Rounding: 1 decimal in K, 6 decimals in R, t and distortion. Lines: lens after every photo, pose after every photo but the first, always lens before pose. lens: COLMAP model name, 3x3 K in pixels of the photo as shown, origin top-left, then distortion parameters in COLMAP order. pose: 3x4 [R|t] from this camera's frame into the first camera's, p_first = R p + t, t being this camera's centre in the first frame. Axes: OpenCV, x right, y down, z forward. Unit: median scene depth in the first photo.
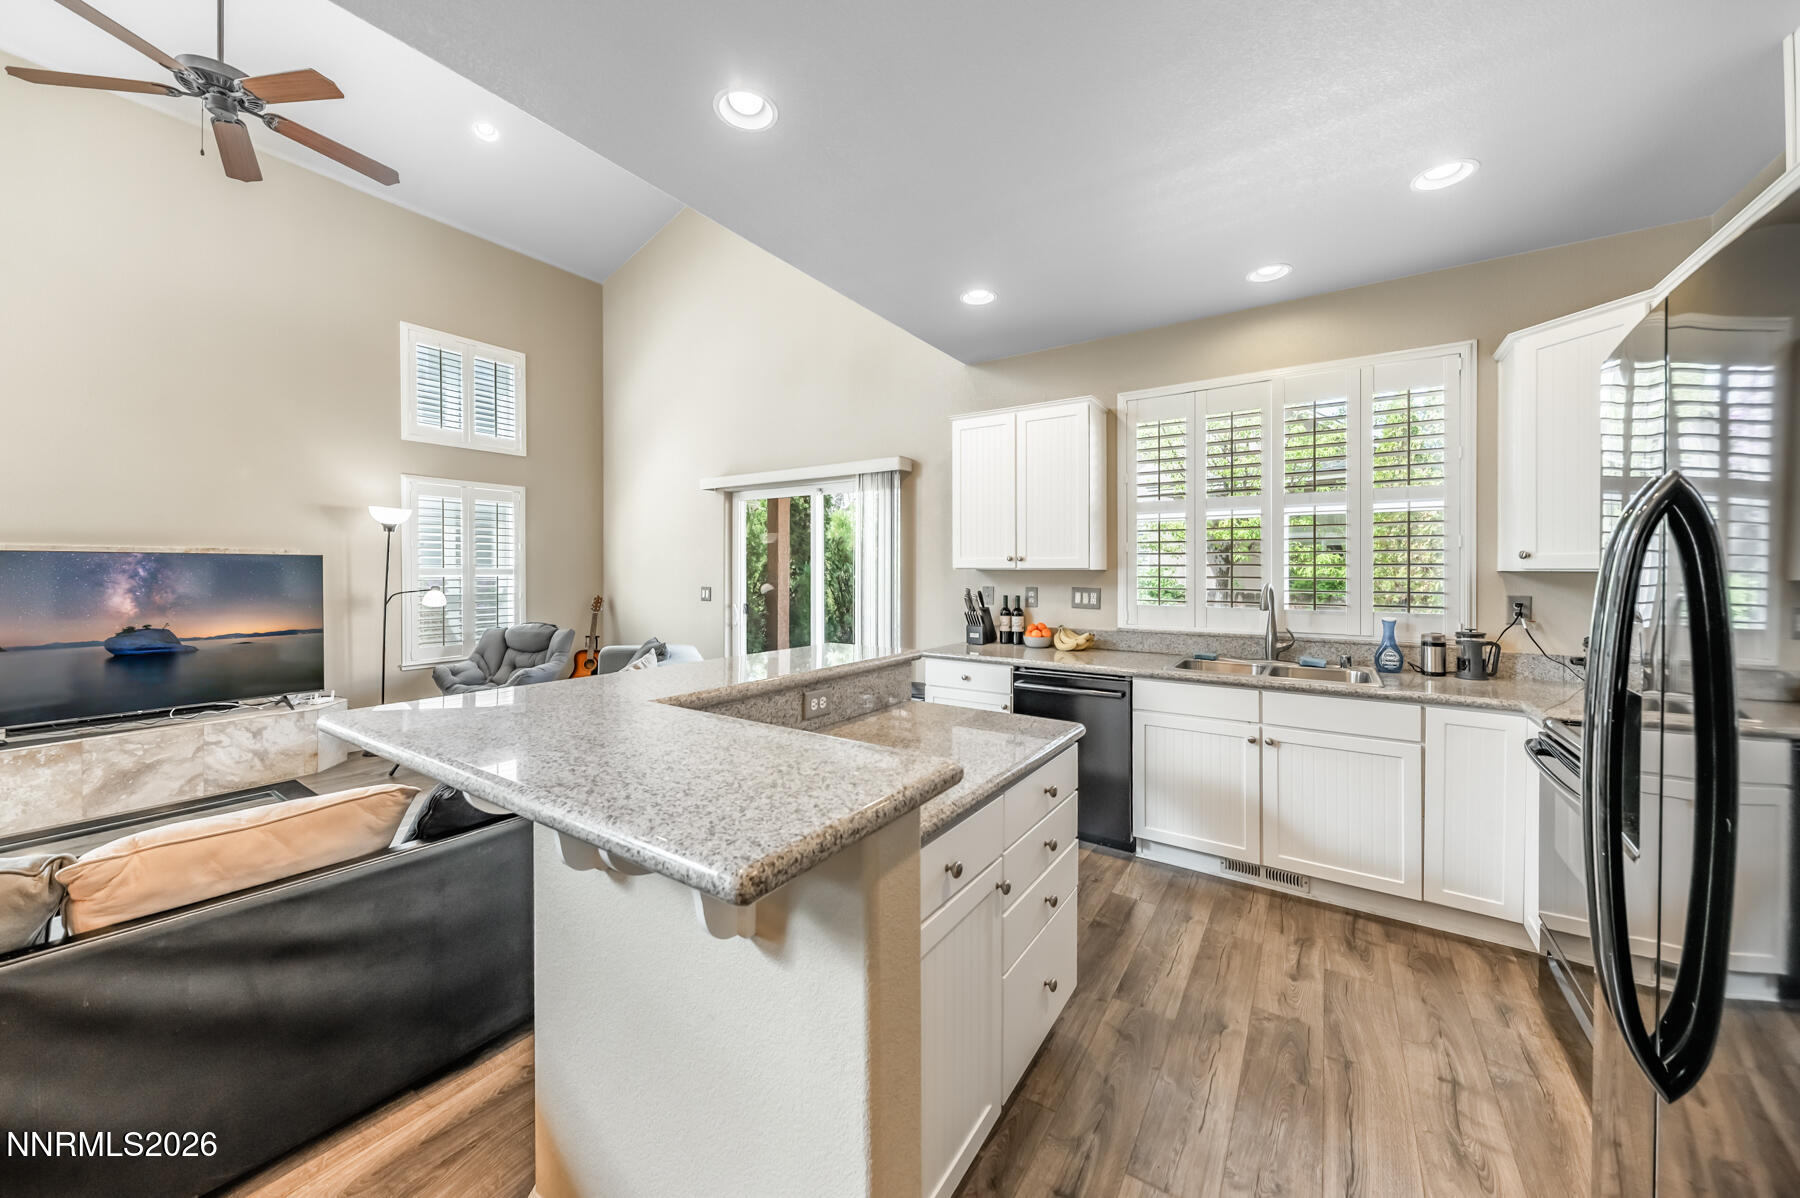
lens RADIAL K [[646.2, 0, 926.3], [0, 646.2, 580.8], [0, 0, 1]] dist [0.000705, -0.013339]
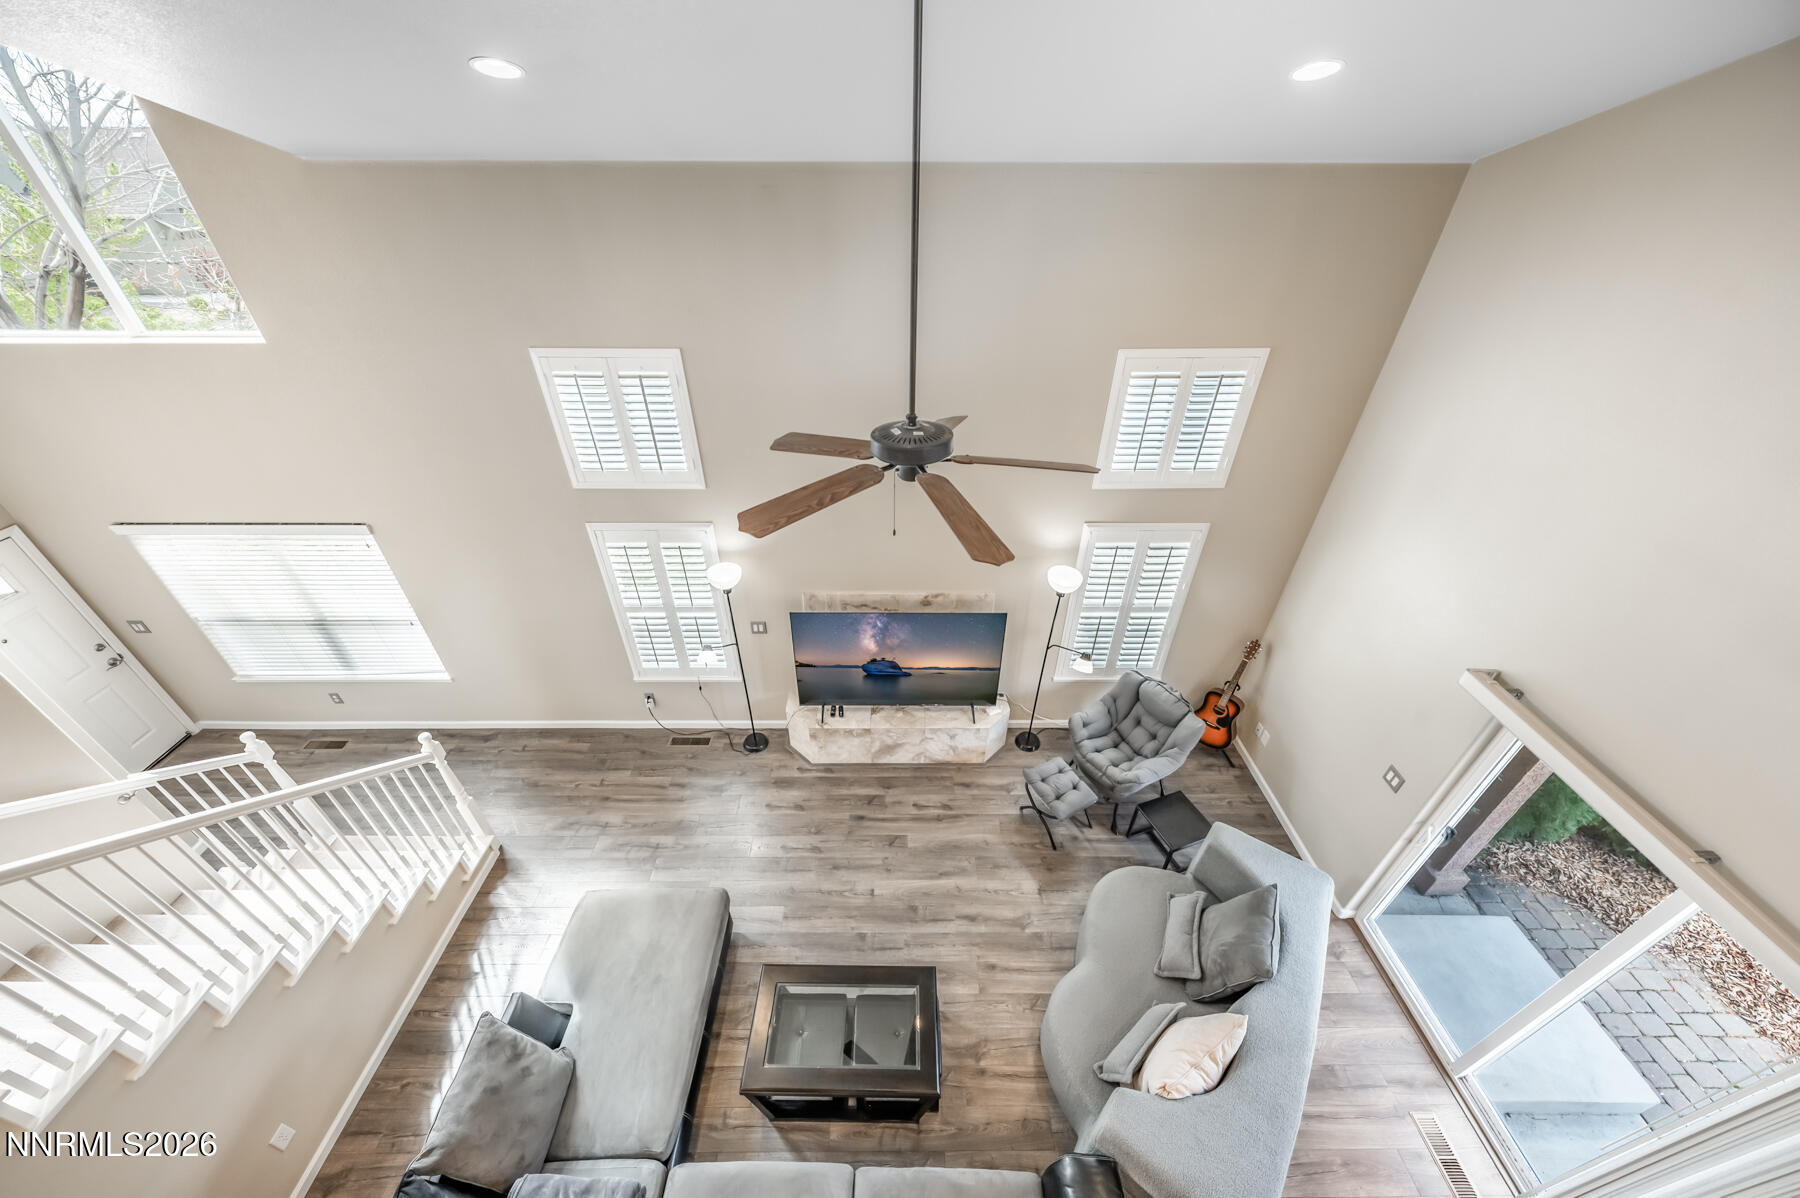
lens RADIAL K [[604.9, 0, 894.7], [0, 604.9, 604.3], [0, 0, 1]] dist [0.000260, -0.004139]
pose [[0.552341, 0.475202, -0.684911, -0.413240], [-0.013088, 0.826454, 0.562852, -0.743049], [0.833516, -0.301922, 0.462704, 0.434816]]
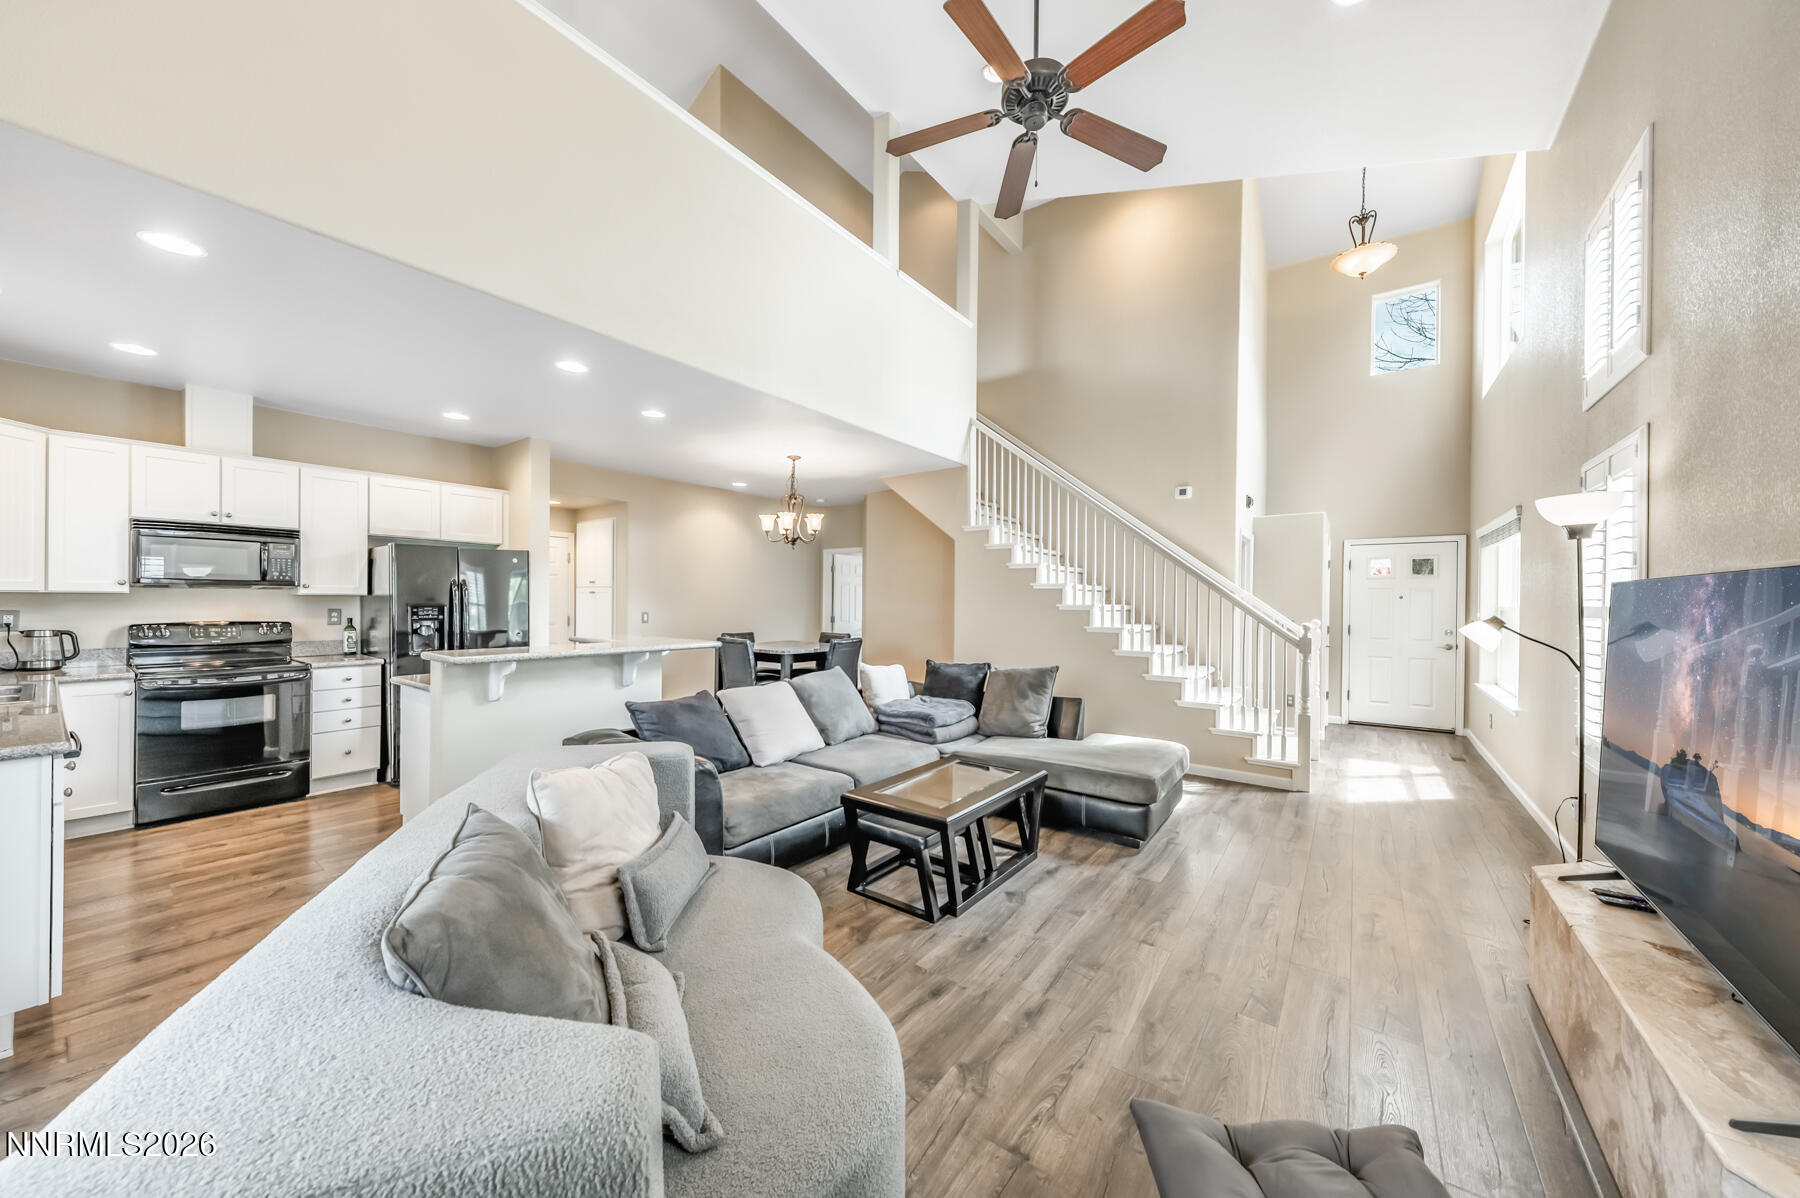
lens RADIAL K [[628.5, 0, 894.1], [0, 628.5, 600.8], [0, 0, 1]] dist [0.010240, -0.008539]
pose [[-0.998242, -0.016052, 0.057055, -0.718040], [-0.015146, 0.999753, 0.016282, -0.031879], [-0.057302, 0.015390, -0.998238, 1.420263]]
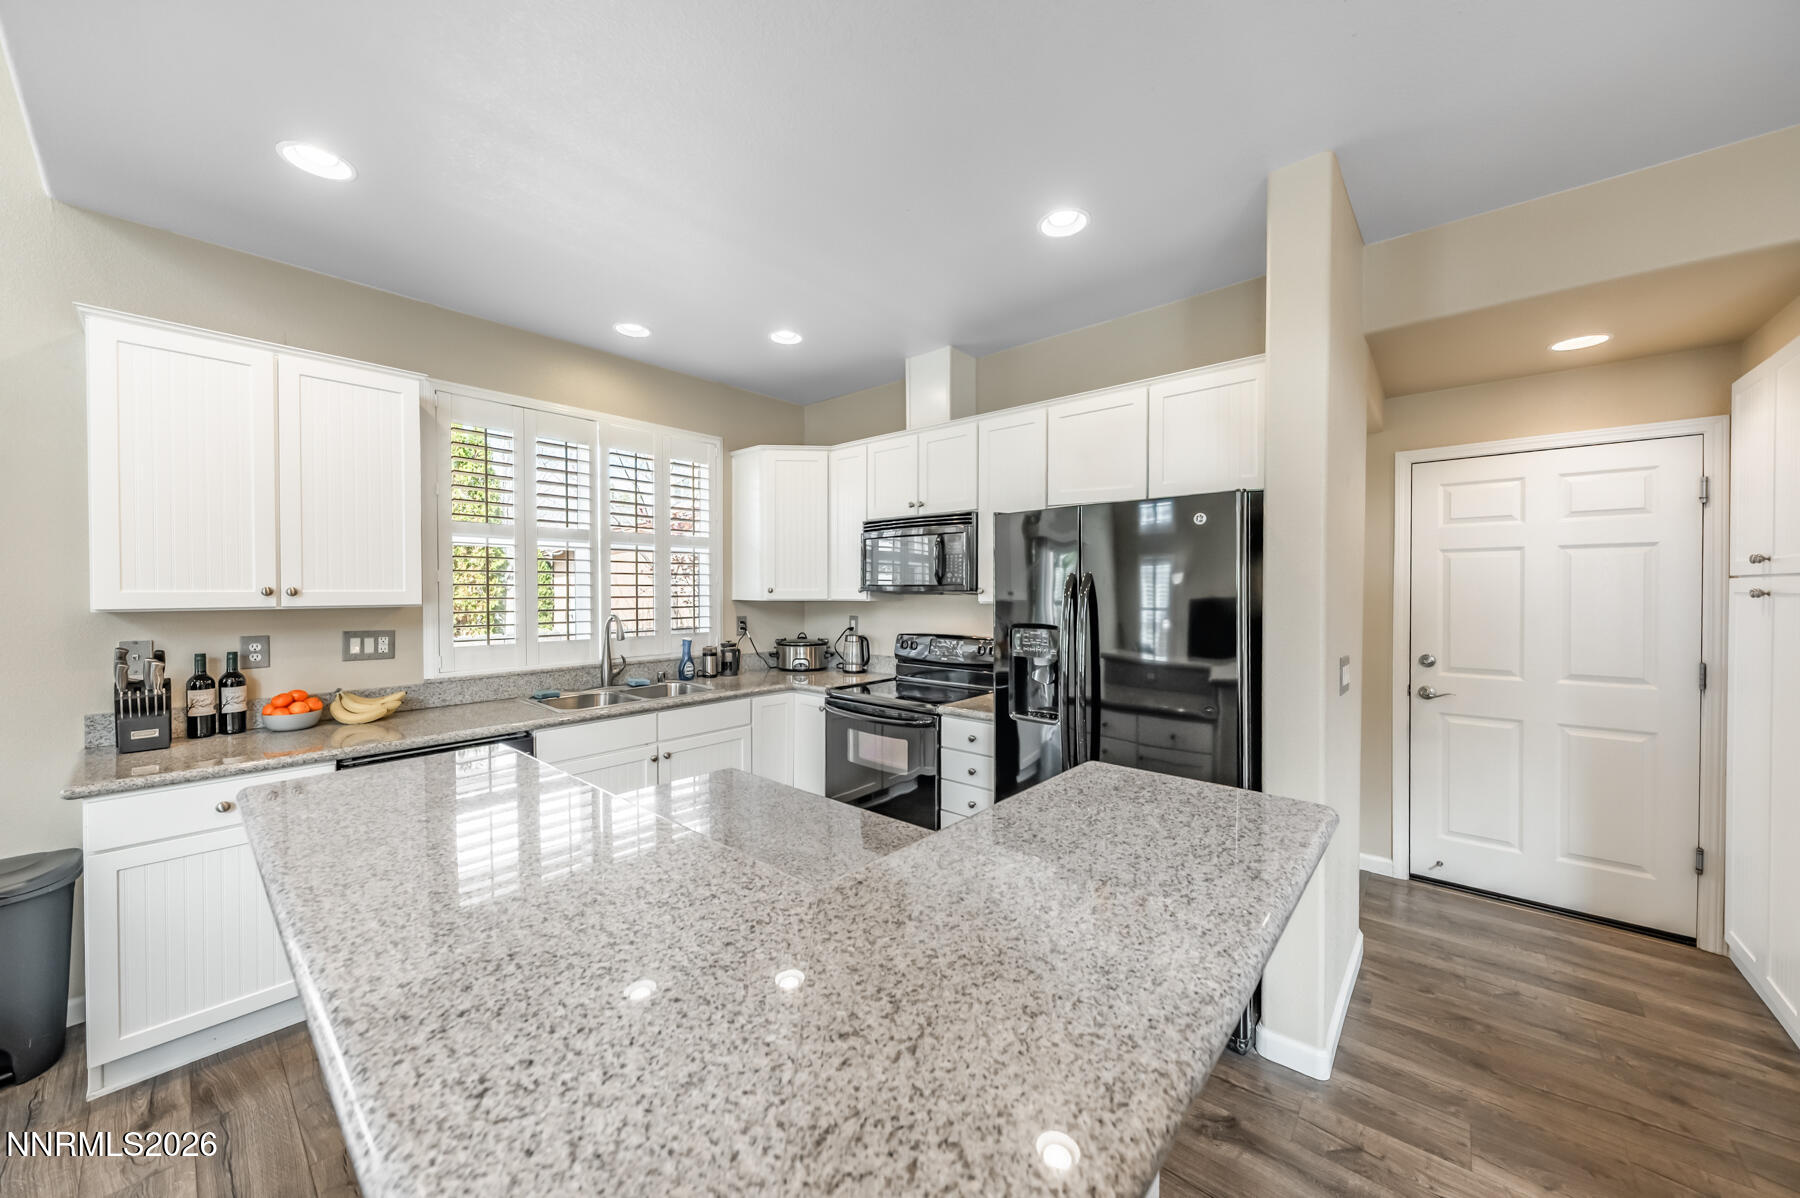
lens RADIAL K [[628.5, 0, 894.1], [0, 628.5, 600.8], [0, 0, 1]] dist [0.010240, -0.008539]
pose [[0.128920, -0.023275, 0.991382, -0.373510], [0.013414, 0.999674, 0.021726, -0.030084], [-0.991564, 0.010497, 0.129190, 0.337108]]
